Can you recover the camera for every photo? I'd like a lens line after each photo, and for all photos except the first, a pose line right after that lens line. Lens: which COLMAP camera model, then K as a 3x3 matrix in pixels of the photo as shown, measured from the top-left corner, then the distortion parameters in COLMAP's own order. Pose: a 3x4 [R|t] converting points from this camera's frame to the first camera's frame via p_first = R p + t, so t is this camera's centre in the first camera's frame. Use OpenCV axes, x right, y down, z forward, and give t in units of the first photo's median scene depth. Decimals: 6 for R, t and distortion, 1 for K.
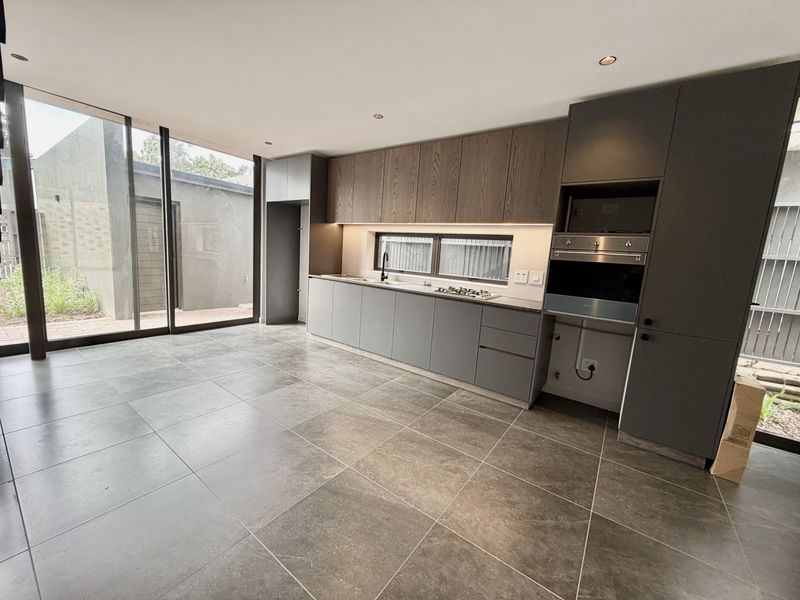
lens RADIAL K [[319.2, 0, 398.4], [0, 319.2, 296.7], [0, 0, 1]] dist [0.000203, -0.000213]
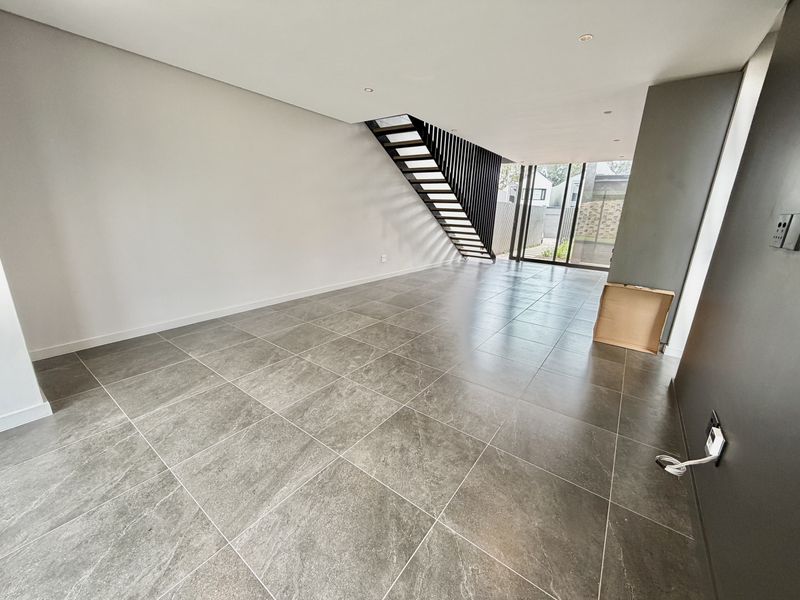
lens RADIAL K [[319.2, 0, 398.5], [0, 319.2, 305.3], [0, 0, 1]] dist [0.000203, -0.000213]
pose [[-0.000970, 0.219613, -0.975587, 1.531854], [-0.170883, 0.961201, 0.216545, 0.114858], [0.985291, 0.166921, 0.036596, -0.078849]]
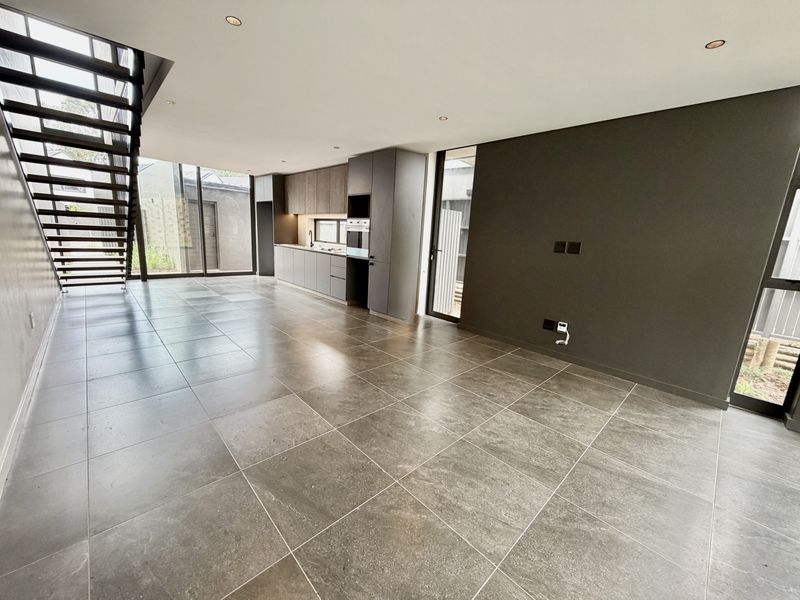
lens RADIAL K [[319.2, 0, 398.5], [0, 319.2, 297.2], [0, 0, 1]] dist [0.000203, -0.000213]
pose [[0.984714, 0.018968, -0.173142, 0.850782], [-0.009886, 0.998537, 0.053167, 0.148512], [0.173898, -0.050643, 0.983461, -0.748540]]
